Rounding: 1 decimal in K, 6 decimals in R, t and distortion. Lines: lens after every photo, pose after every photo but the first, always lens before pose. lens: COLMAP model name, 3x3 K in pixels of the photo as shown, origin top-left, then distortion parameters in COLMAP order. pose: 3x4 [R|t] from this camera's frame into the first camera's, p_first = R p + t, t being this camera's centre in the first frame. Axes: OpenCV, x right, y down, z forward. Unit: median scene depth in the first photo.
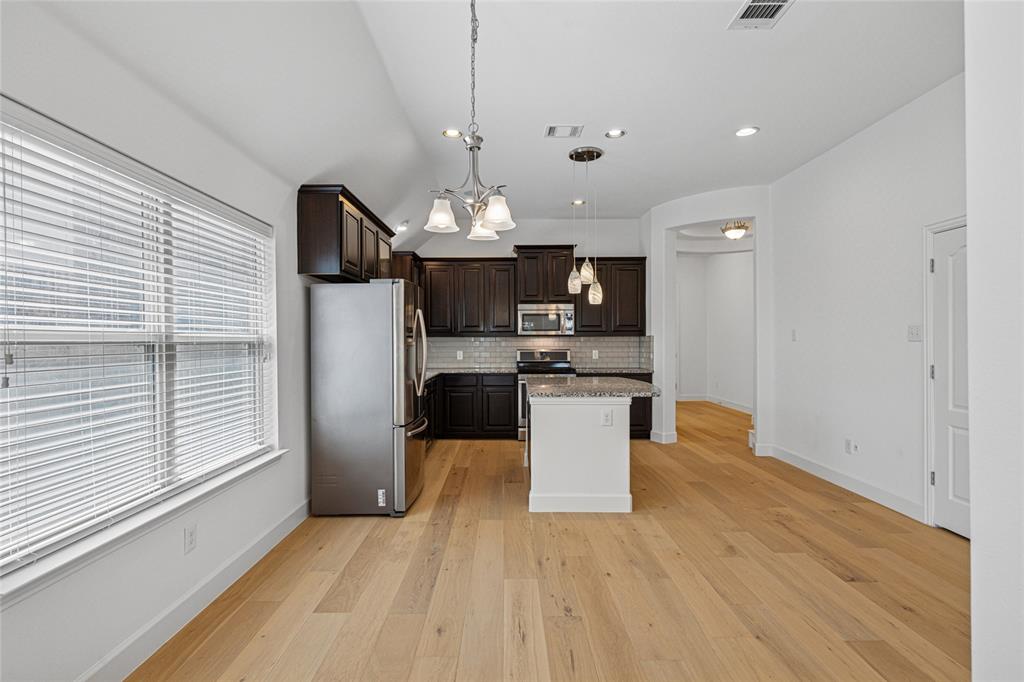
lens RADIAL K [[492.9, 0, 506.4], [0, 492.9, 336.1], [0, 0, 1]] dist [-0.002415, 0.002091]
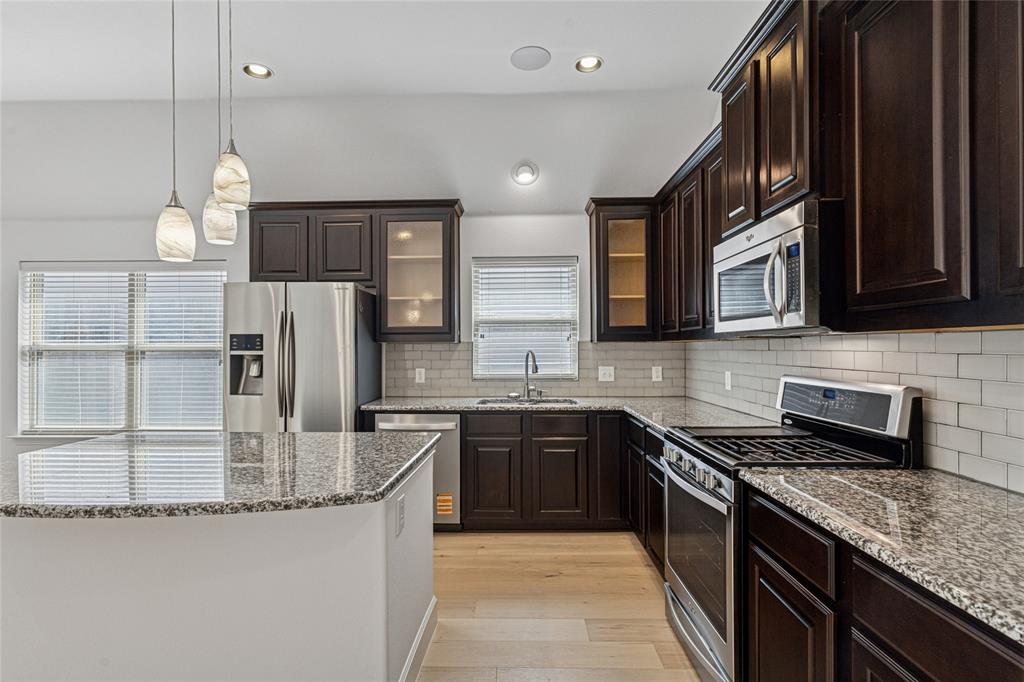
lens RADIAL K [[492.9, 0, 506.1], [0, 492.9, 345.5], [0, 0, 1]] dist [-0.002415, 0.002091]
pose [[-0.025472, -0.001916, -0.999674, 0.549018], [0.011152, 0.999935, -0.002200, 0.007948], [0.999613, -0.011204, -0.025449, 1.219940]]
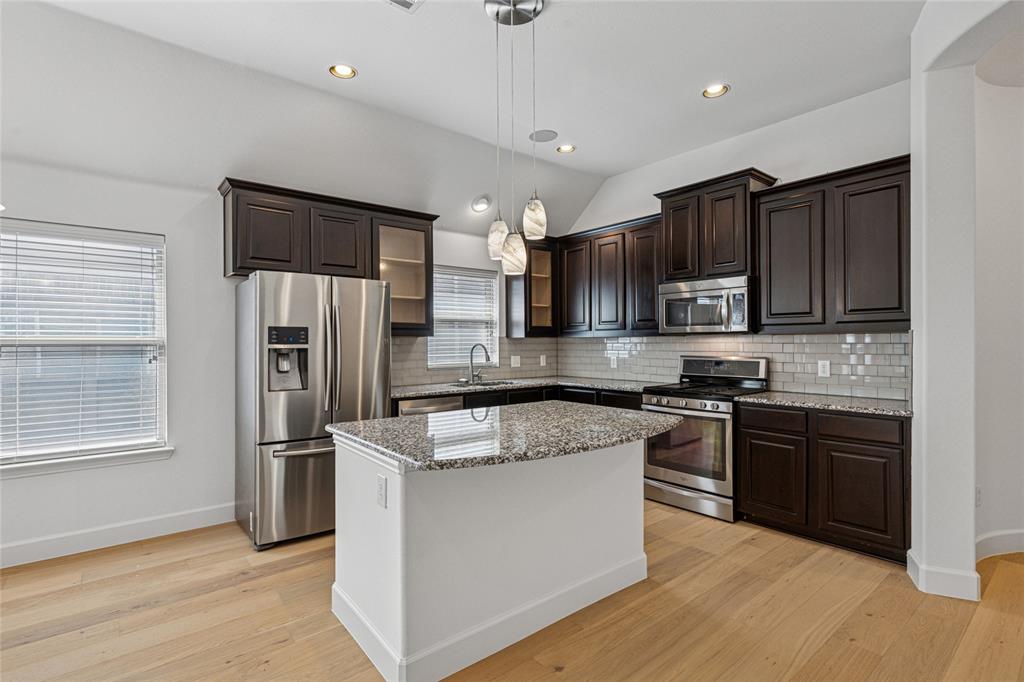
lens RADIAL K [[492.9, 0, 507.0], [0, 492.9, 337.7], [0, 0, 1]] dist [-0.002415, 0.002091]
pose [[0.630928, -0.007851, -0.775802, 0.563275], [0.008641, 0.999958, -0.003092, 0.005613], [0.775793, -0.004753, 0.630969, 0.627679]]
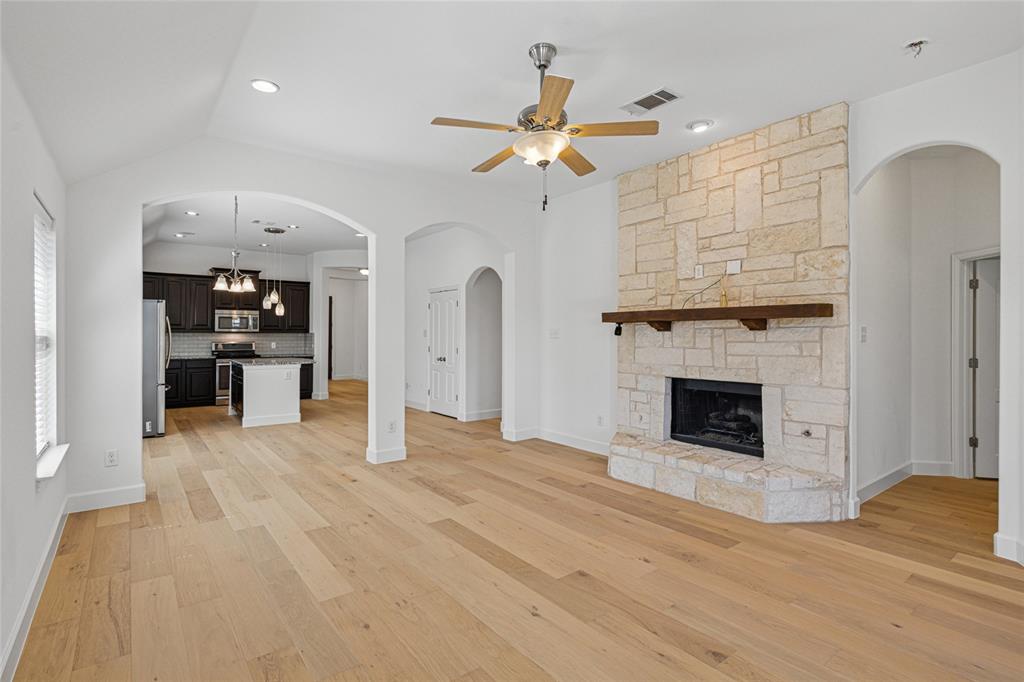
lens RADIAL K [[492.9, 0, 505.1], [0, 492.9, 333.8], [0, 0, 1]] dist [-0.002415, 0.002091]
pose [[0.795499, 0.006662, 0.605918, -0.241539], [-0.009143, 0.999958, 0.001010, -0.007391], [-0.605885, -0.006343, 0.795527, -0.879722]]
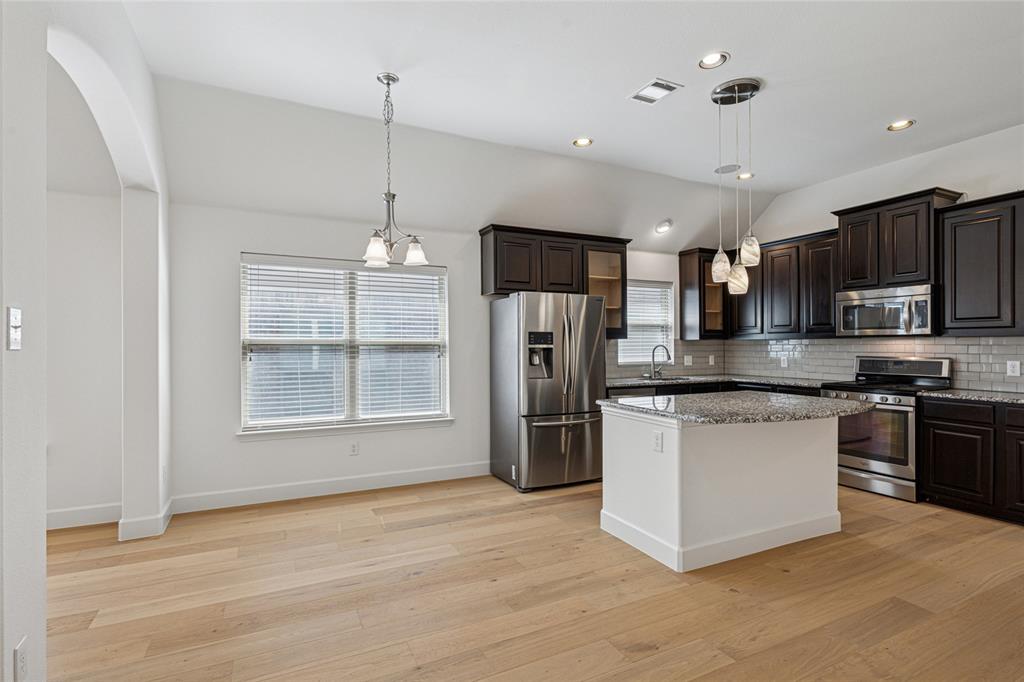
lens RADIAL K [[492.9, 0, 506.0], [0, 492.9, 343.0], [0, 0, 1]] dist [-0.002415, 0.002091]
pose [[0.435938, -0.001812, -0.899975, 0.656905], [0.007792, 0.999968, 0.001761, 0.004592], [0.899943, -0.007780, 0.435938, 0.355061]]
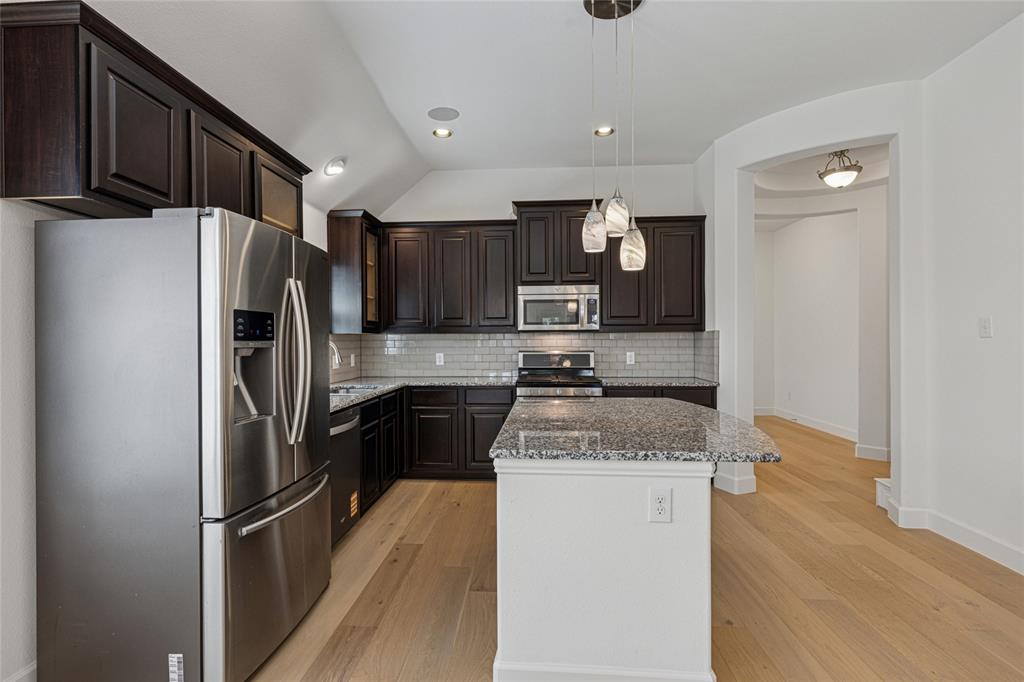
lens RADIAL K [[492.9, 0, 508.2], [0, 492.9, 336.3], [0, 0, 1]] dist [-0.002415, 0.002091]
pose [[0.998180, -0.002460, -0.060253, 0.073293], [0.002666, 0.999991, 0.003332, 0.005242], [0.060244, -0.003486, 0.998178, 0.432420]]
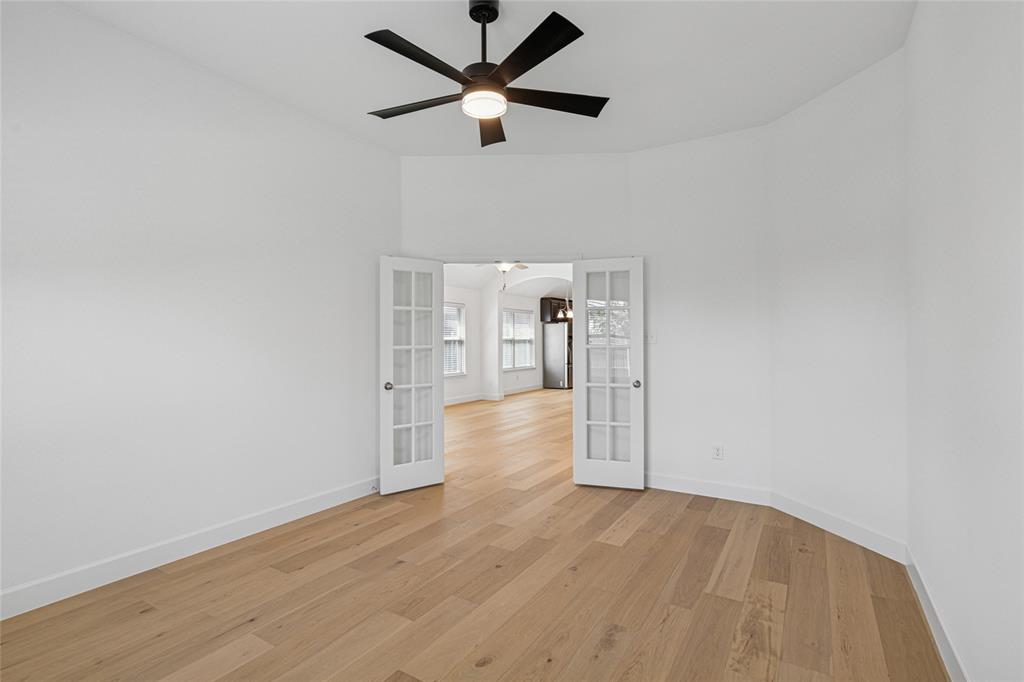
lens RADIAL K [[492.9, 0, 511.4], [0, 492.9, 342.6], [0, 0, 1]] dist [-0.002415, 0.002091]
pose [[0.857030, 0.002557, -0.515261, 1.020150], [0.001868, 0.999966, 0.008069, 0.000867], [0.515264, -0.007878, 0.856995, -1.793480]]
